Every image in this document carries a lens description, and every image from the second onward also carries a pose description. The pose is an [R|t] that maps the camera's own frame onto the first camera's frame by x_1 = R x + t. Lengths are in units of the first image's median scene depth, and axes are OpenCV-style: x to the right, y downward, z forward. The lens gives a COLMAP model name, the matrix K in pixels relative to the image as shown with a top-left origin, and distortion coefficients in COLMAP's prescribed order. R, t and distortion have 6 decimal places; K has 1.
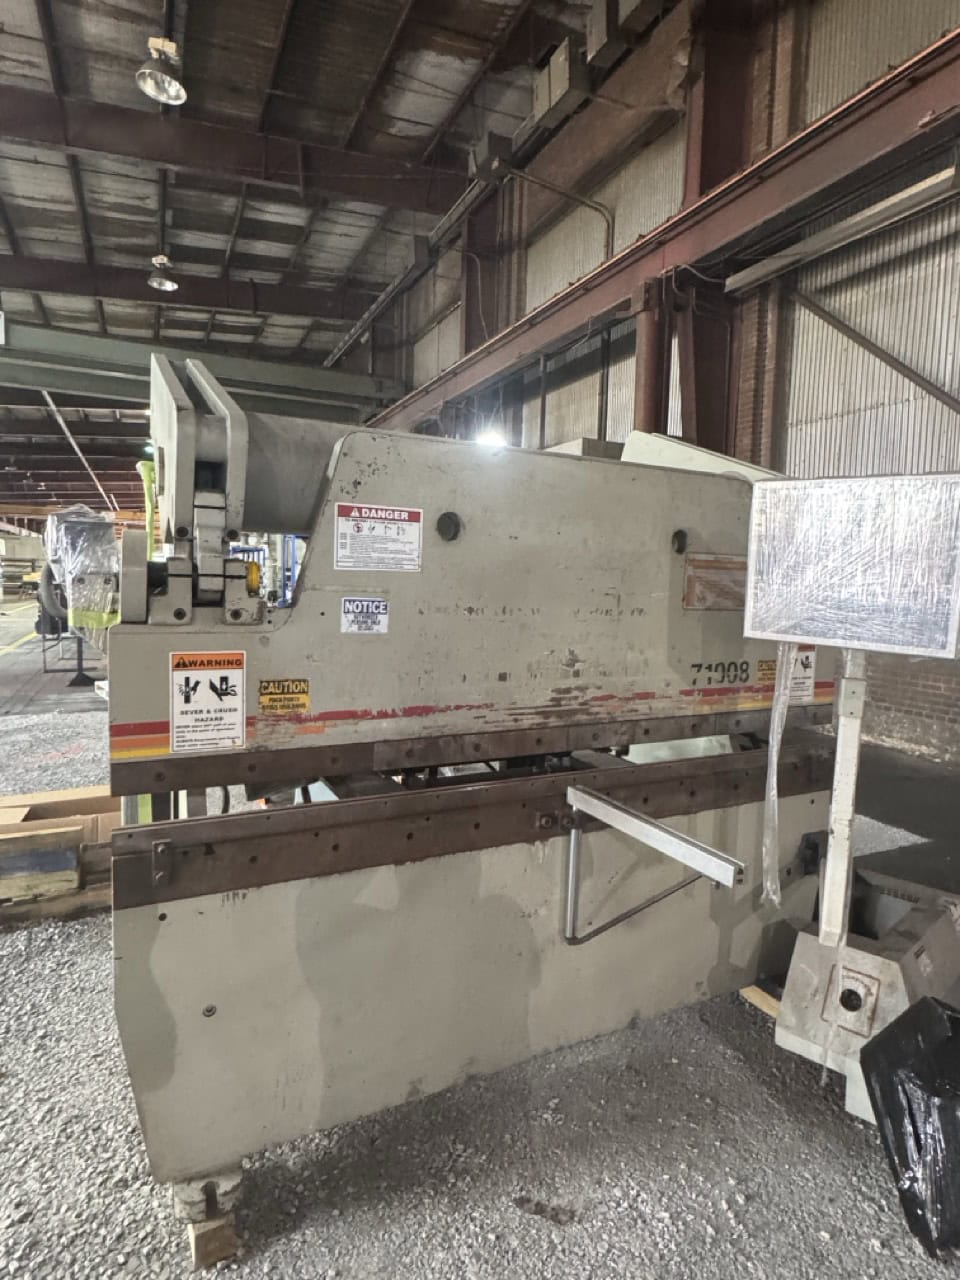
lens RADIAL K [[703.4, 0, 478.9], [0, 703.4, 637.6], [0, 0, 1]] dist [-0.001732, -0.000671]
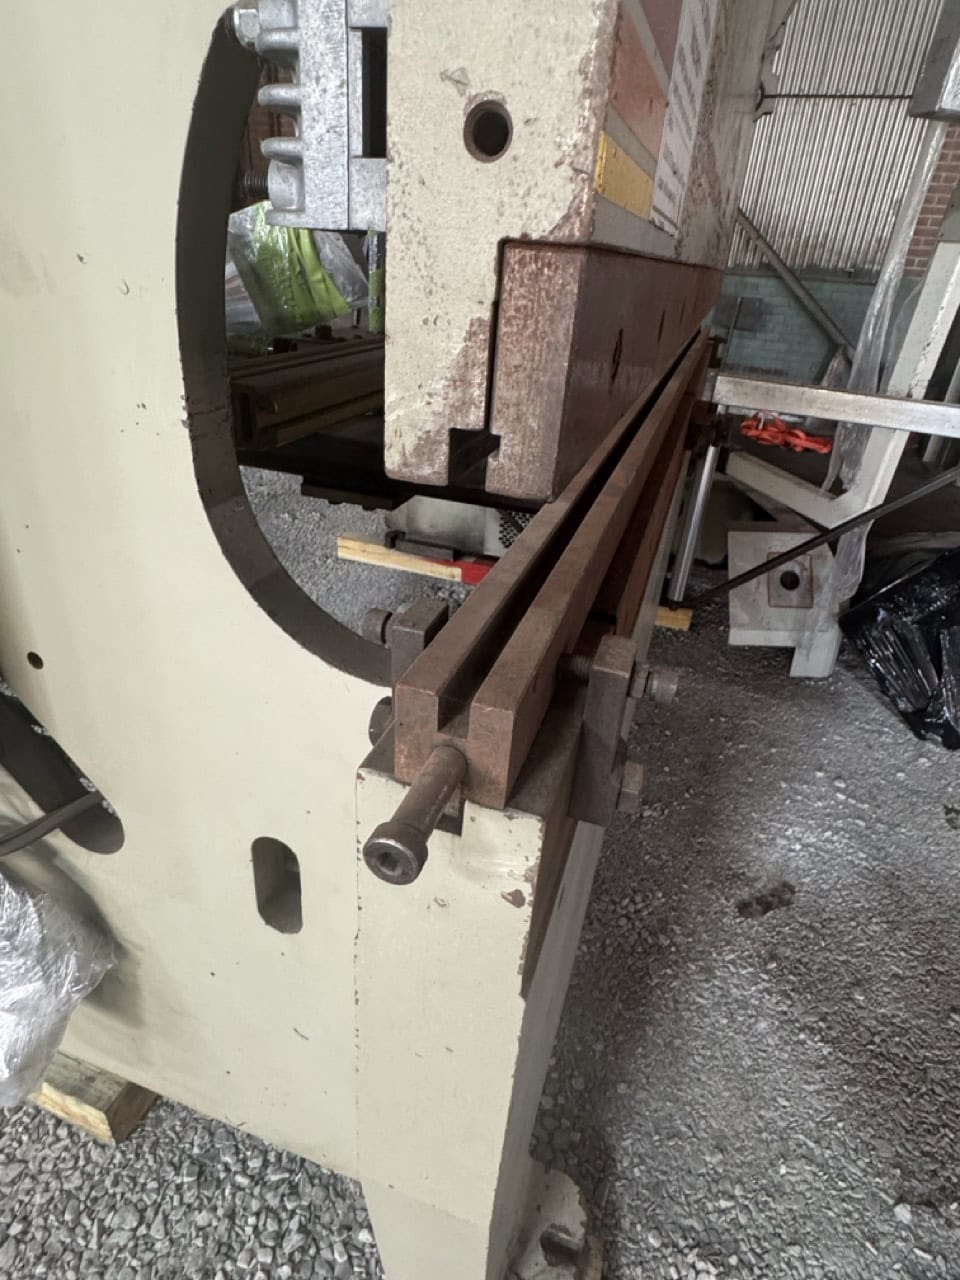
lens RADIAL K [[703.4, 0, 479.4], [0, 703.4, 624.3], [0, 0, 1]] dist [-0.001732, -0.000671]
pose [[0.715015, -0.308368, 0.627426, -0.523078], [0.010806, 0.902232, 0.431115, 0.152517], [-0.699026, -0.301474, 0.648441, 0.743661]]
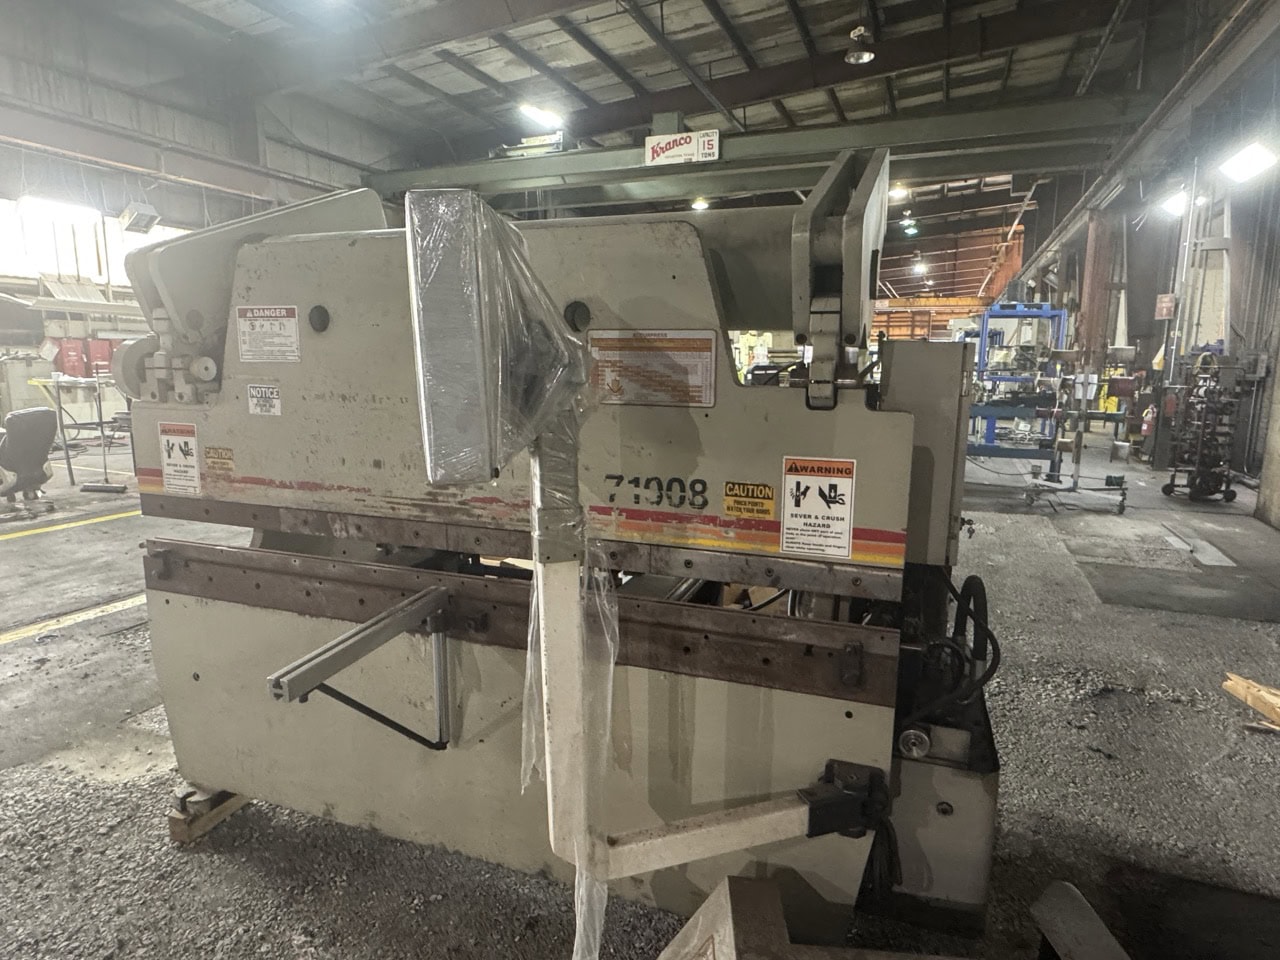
lens RADIAL K [[750.6, 0, 636.2], [0, 750.6, 481.0], [0, 0, 1]] dist [-0.007427, 0.004978]
pose [[0.676063, 0.099605, -0.730081, 1.138455], [-0.050550, 0.994757, 0.088905, -0.037341], [0.735108, -0.023200, 0.677553, 0.564294]]
